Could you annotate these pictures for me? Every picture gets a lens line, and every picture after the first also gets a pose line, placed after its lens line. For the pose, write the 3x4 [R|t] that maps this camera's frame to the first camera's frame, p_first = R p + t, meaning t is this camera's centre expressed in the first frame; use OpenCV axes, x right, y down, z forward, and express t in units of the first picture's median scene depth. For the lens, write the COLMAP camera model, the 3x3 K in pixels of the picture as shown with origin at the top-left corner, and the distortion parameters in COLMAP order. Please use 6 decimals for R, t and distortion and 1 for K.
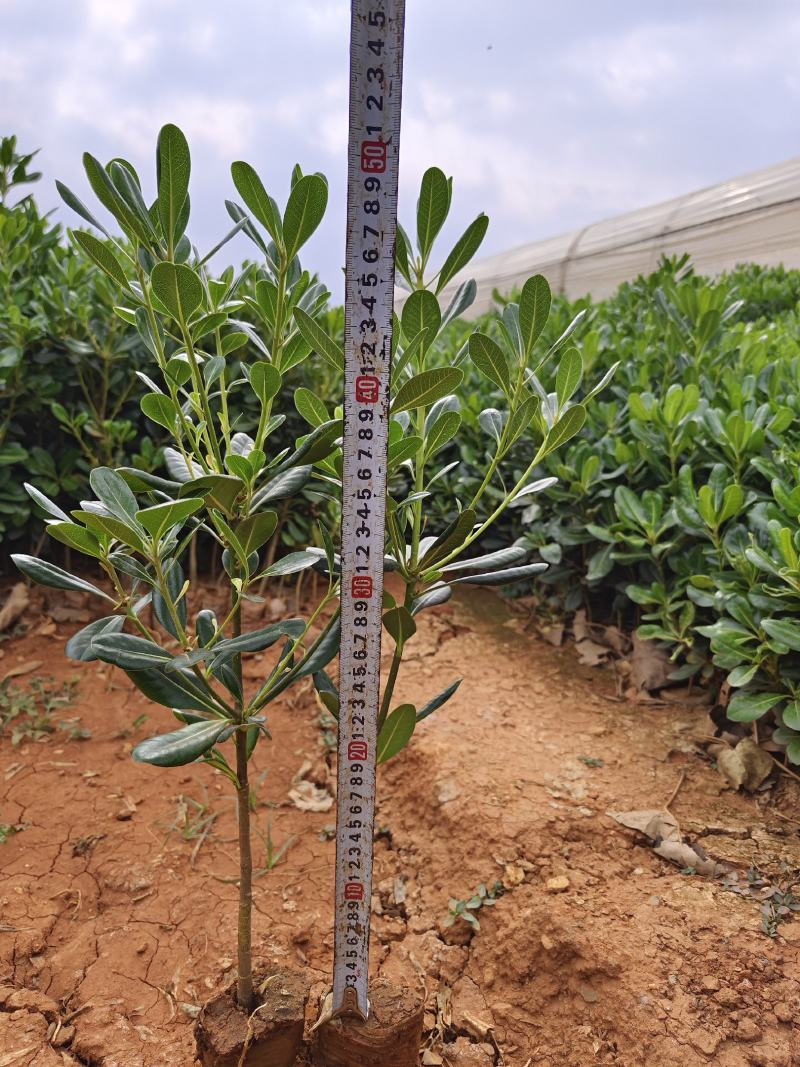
lens RADIAL K [[749.3, 0, 411.1], [0, 749.3, 535.3], [0, 0, 1]] dist [-0.037725, 0.057793]
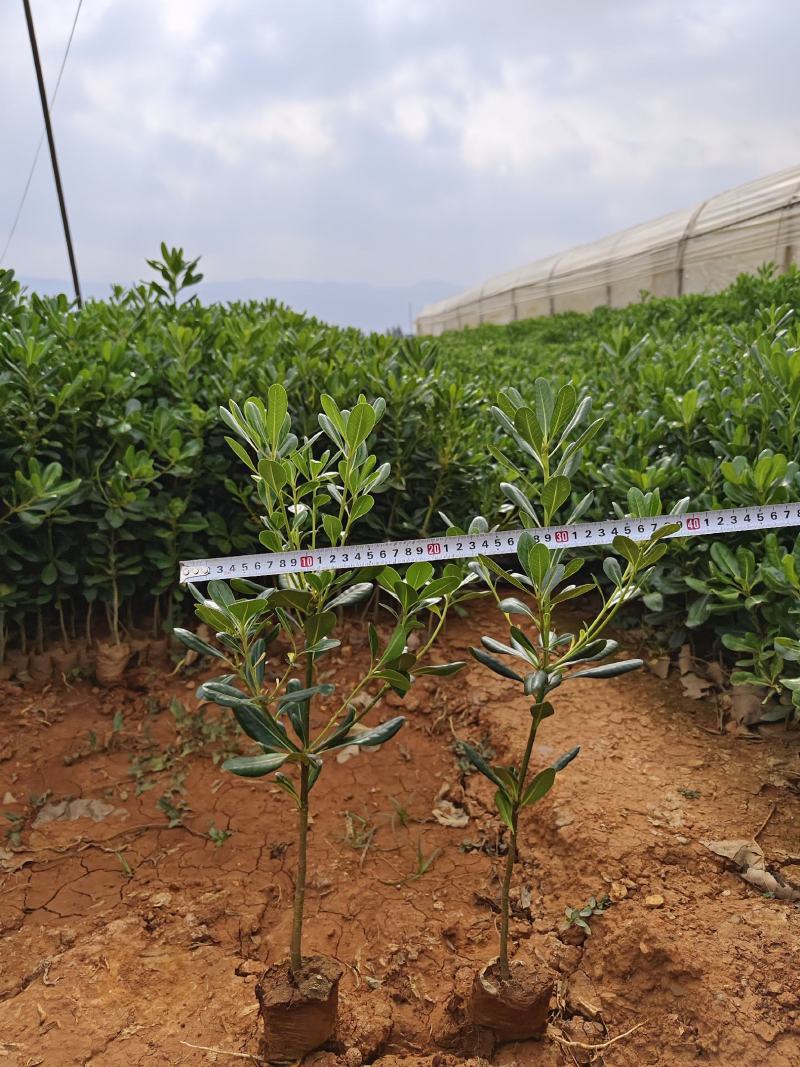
lens RADIAL K [[750.9, 0, 407.4], [0, 750.9, 535.7], [0, 0, 1]] dist [-0.002317, 0.011345]
pose [[0.986311, -0.028828, -0.162356, 0.009145], [0.032461, 0.999278, 0.019766, -0.134489], [0.161669, -0.024765, 0.986534, -0.216149]]
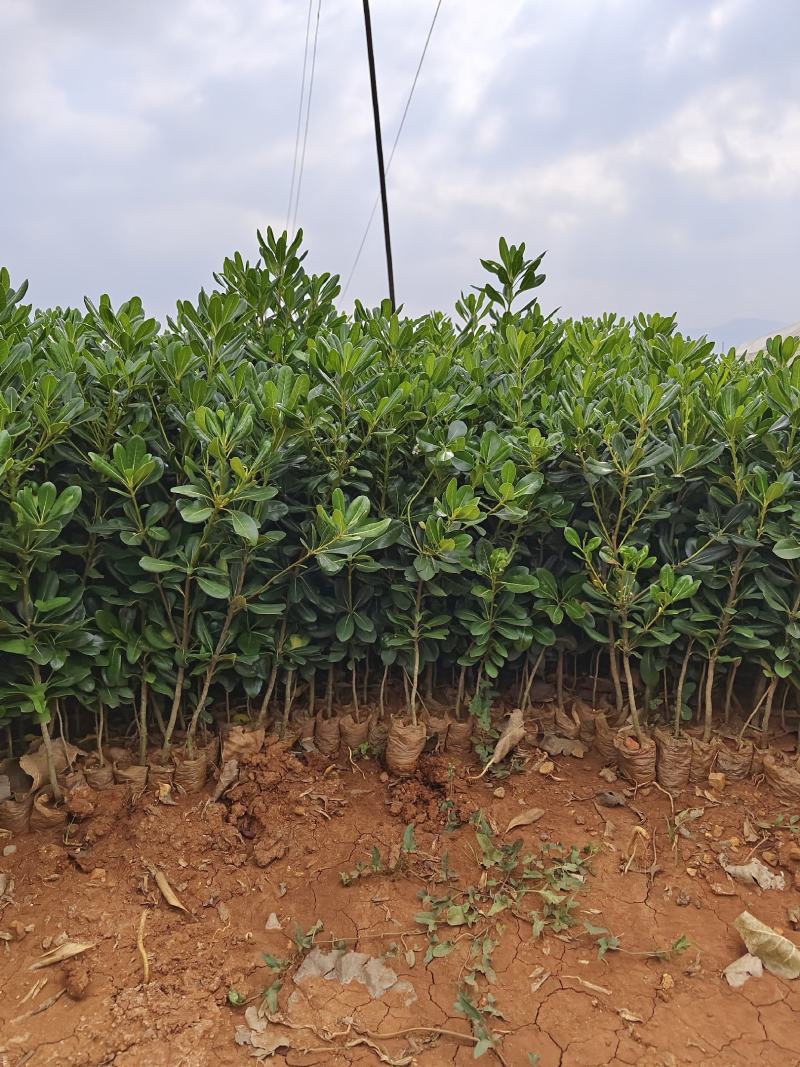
lens RADIAL K [[732.4, 0, 401.0], [0, 732.4, 534.3], [0, 0, 1]] dist [0.022674, -0.022497]
pose [[0.855983, 0.019107, -0.516651, -0.252617], [-0.043997, 0.998384, -0.035972, -0.170990], [0.515129, 0.053523, 0.855440, 0.167423]]
